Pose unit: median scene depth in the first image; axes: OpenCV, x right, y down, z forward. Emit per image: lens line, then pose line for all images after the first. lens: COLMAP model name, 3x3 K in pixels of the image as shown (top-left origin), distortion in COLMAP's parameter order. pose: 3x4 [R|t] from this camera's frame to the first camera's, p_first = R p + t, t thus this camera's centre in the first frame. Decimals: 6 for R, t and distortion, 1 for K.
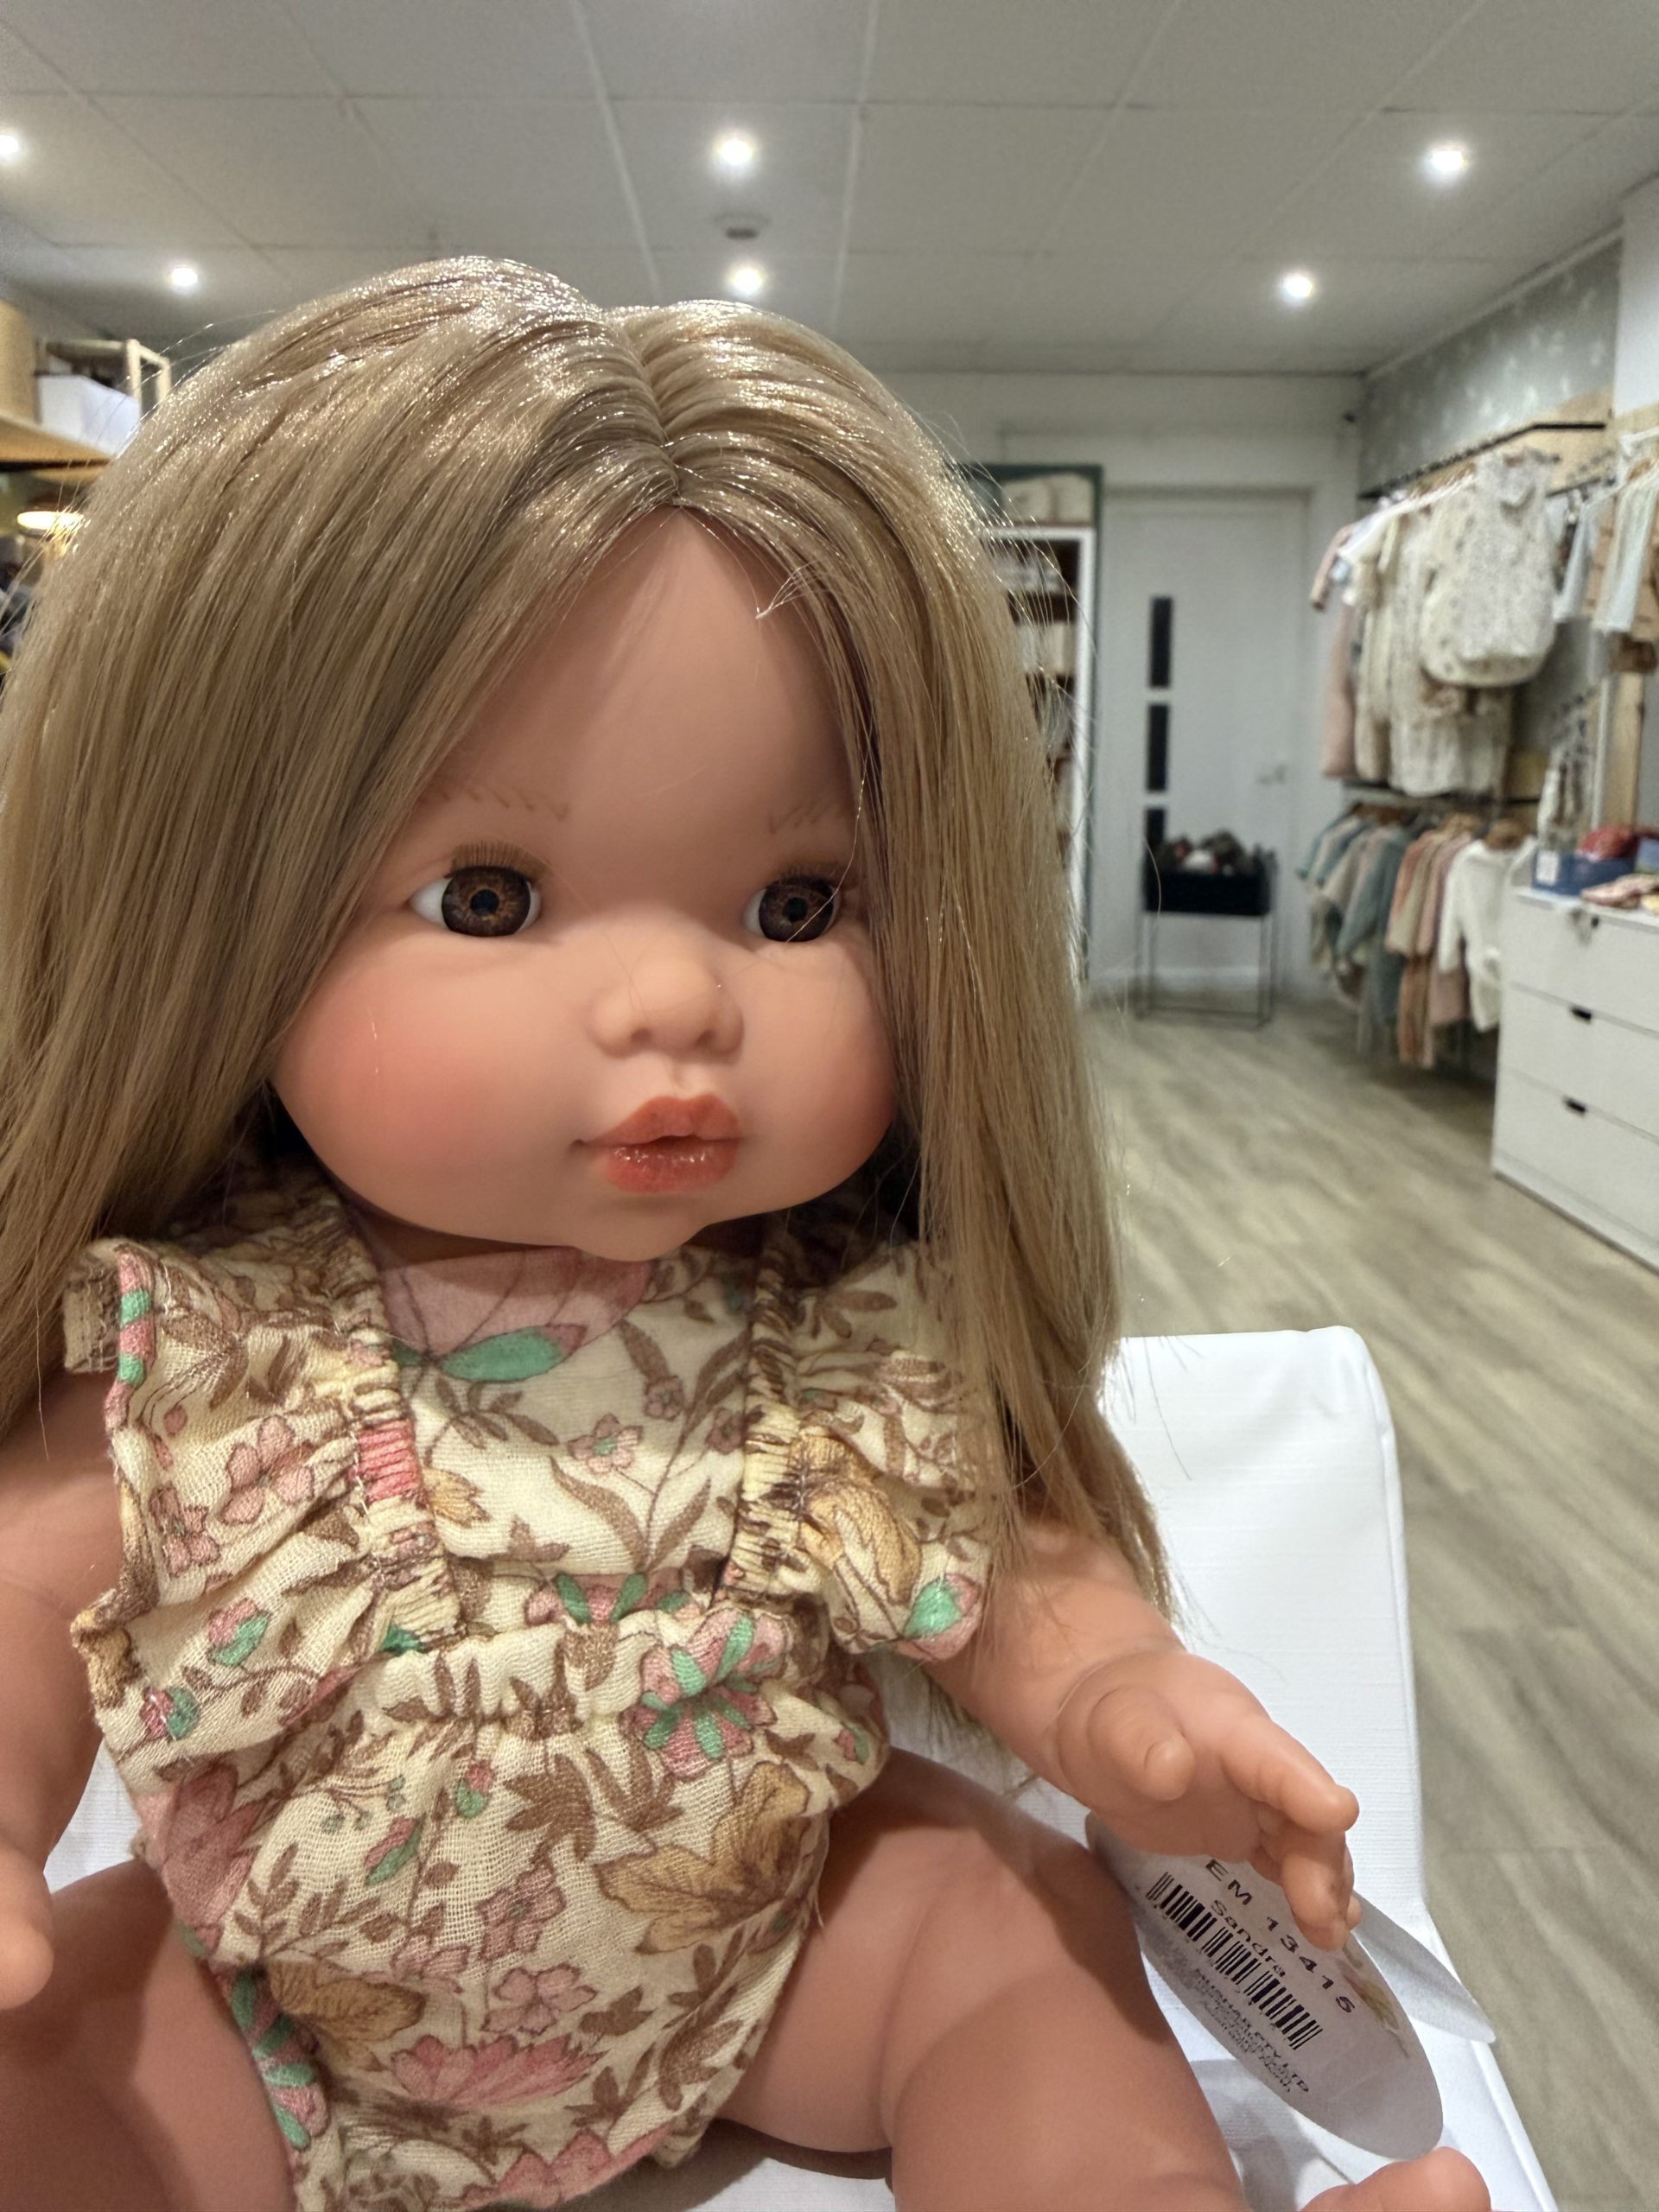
lens RADIAL K [[1616.7, 0, 826.1], [0, 1616.7, 966.6], [0, 0, 1]] dist [0.007457, -0.003251]
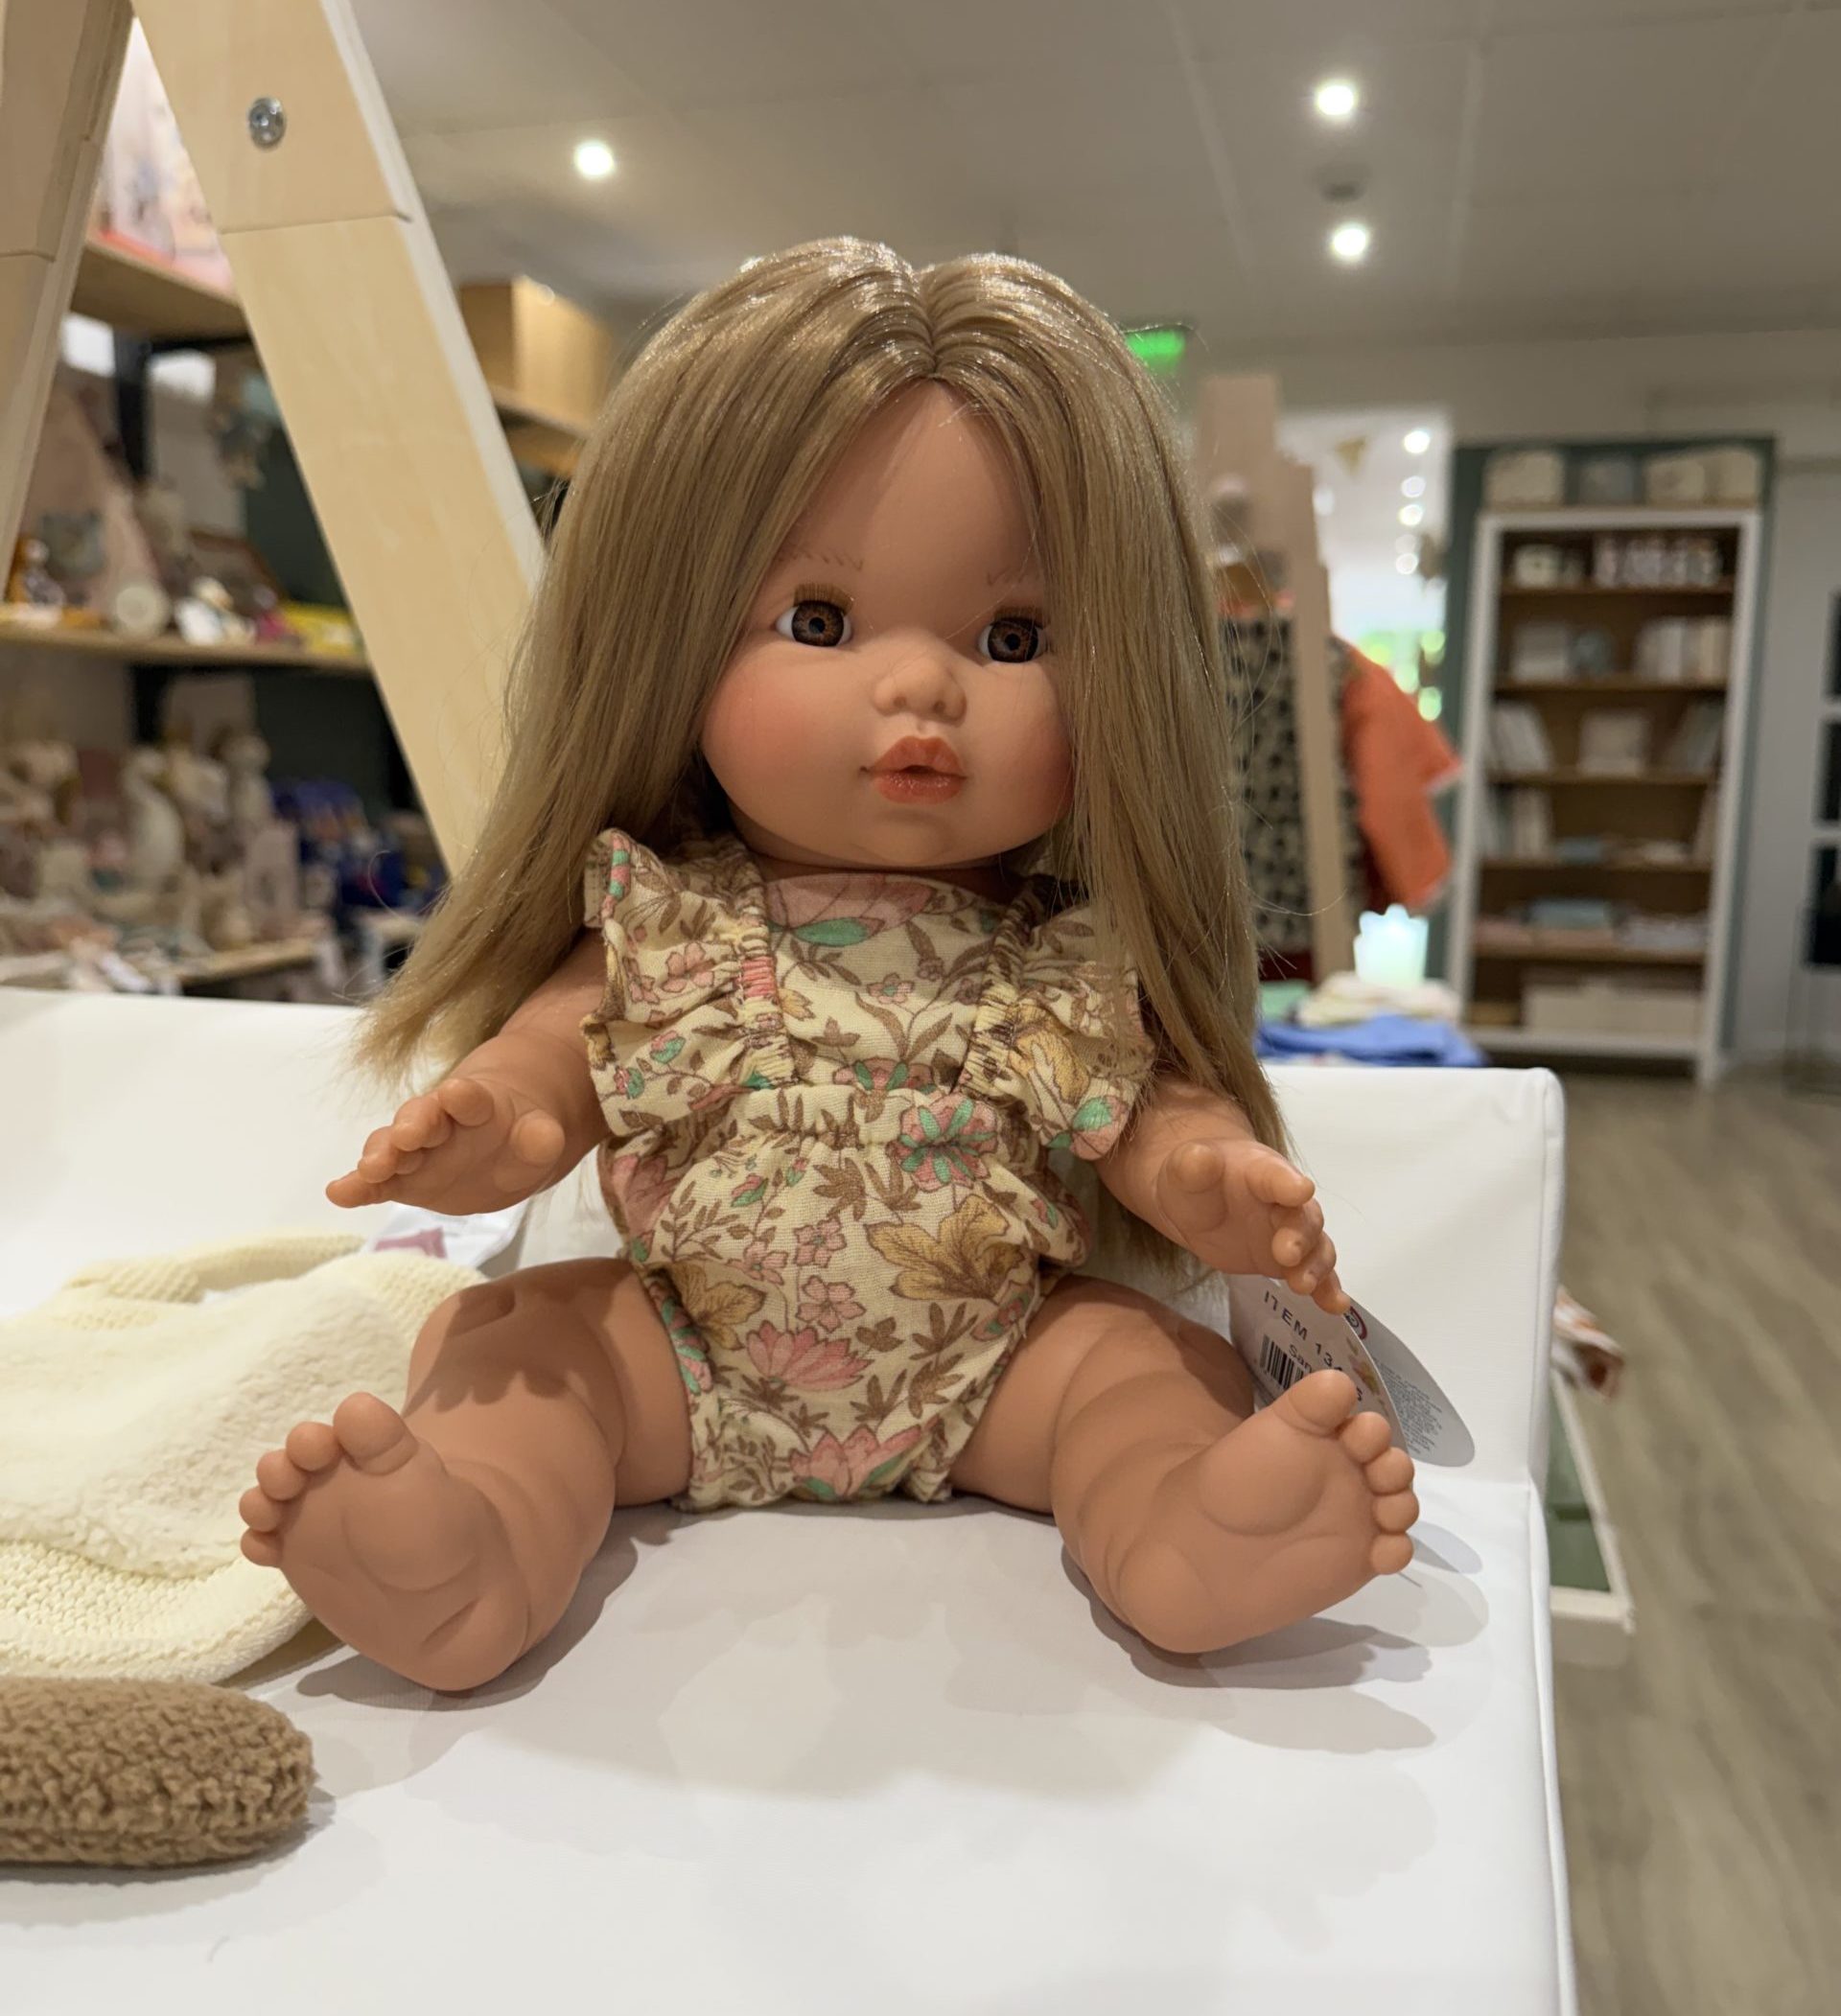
lens RADIAL K [[1780.3, 0, 951.2], [0, 1780.3, 1026.4], [0, 0, 1]] dist [0.018843, 0.018210]
pose [[0.966072, 0.044962, -0.254328, 0.373326], [-0.043150, 0.998988, 0.012701, 0.307660], [0.254642, -0.001296, 0.967035, -0.694071]]
